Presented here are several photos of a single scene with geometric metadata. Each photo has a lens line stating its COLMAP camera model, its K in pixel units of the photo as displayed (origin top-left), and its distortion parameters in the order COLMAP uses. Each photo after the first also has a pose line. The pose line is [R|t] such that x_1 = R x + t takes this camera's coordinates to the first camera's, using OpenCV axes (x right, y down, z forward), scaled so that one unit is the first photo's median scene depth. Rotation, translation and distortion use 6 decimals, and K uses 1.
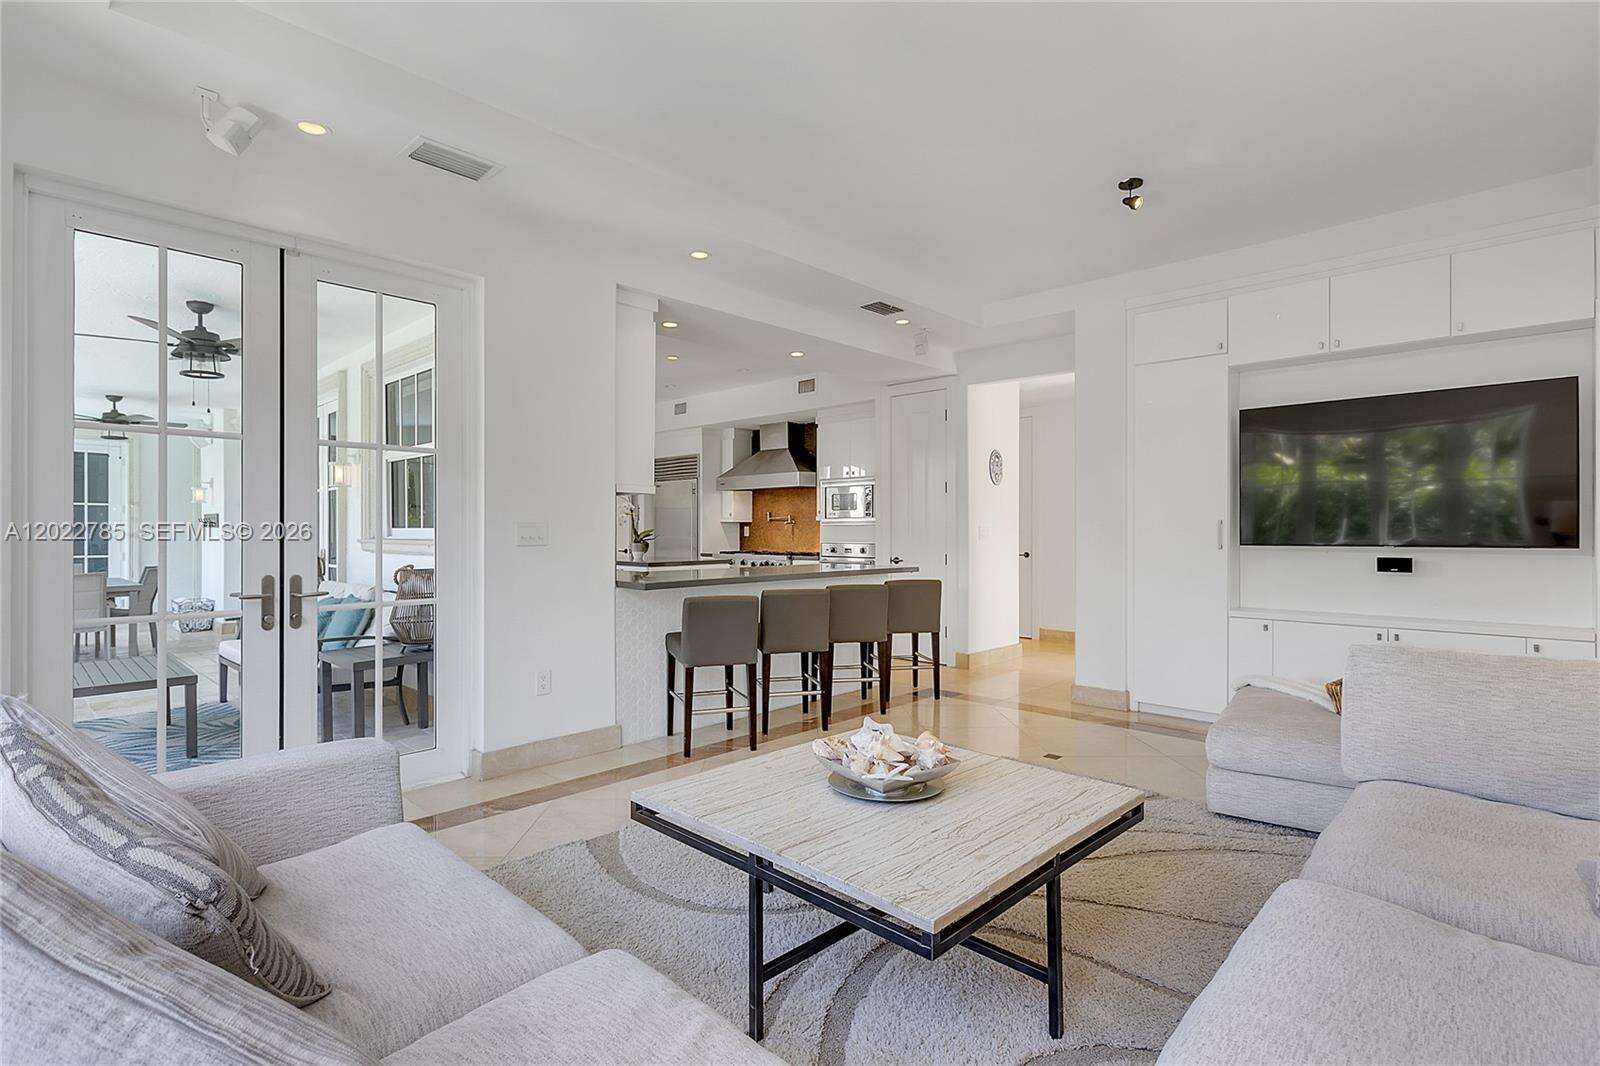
lens RADIAL K [[774.4, 0, 795.6], [0, 774.4, 528.6], [0, 0, 1]] dist [0.006415, 0.000384]
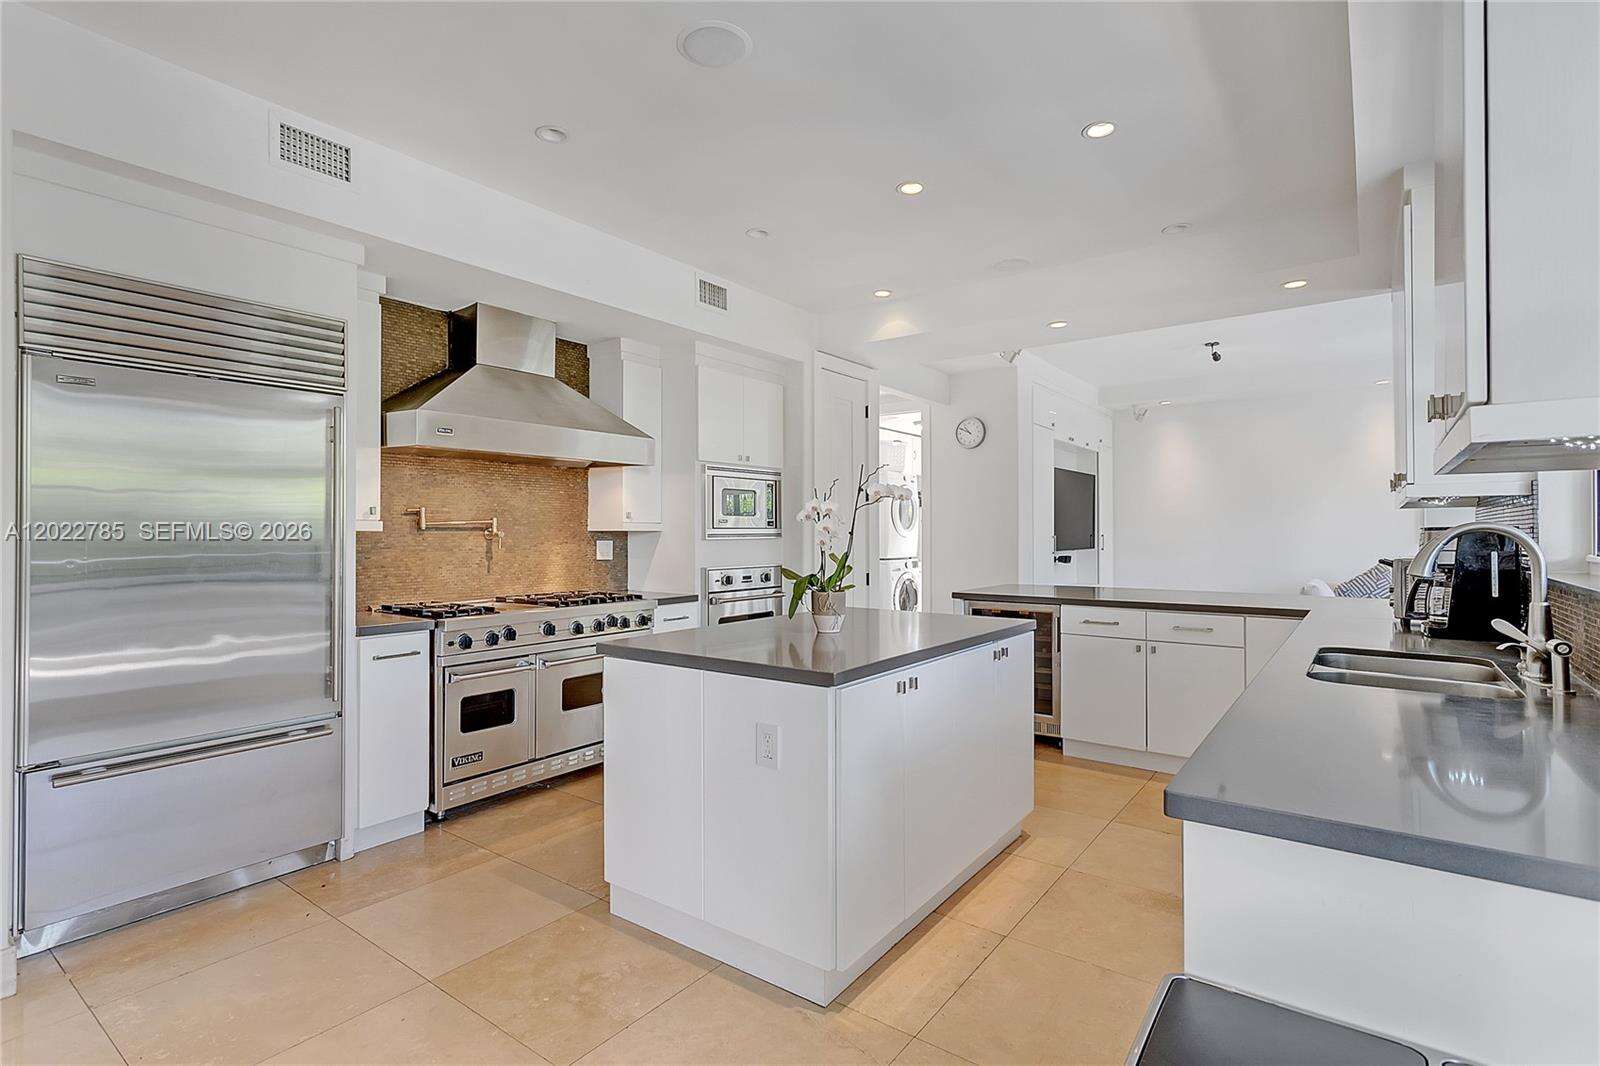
lens RADIAL K [[774.4, 0, 793.1], [0, 774.4, 528.6], [0, 0, 1]] dist [0.006415, 0.000384]
pose [[-0.127365, 0.005137, 0.991843, -0.525400], [-0.000814, 0.999986, -0.005283, -0.009366], [-0.991856, -0.001480, -0.127359, 0.953446]]
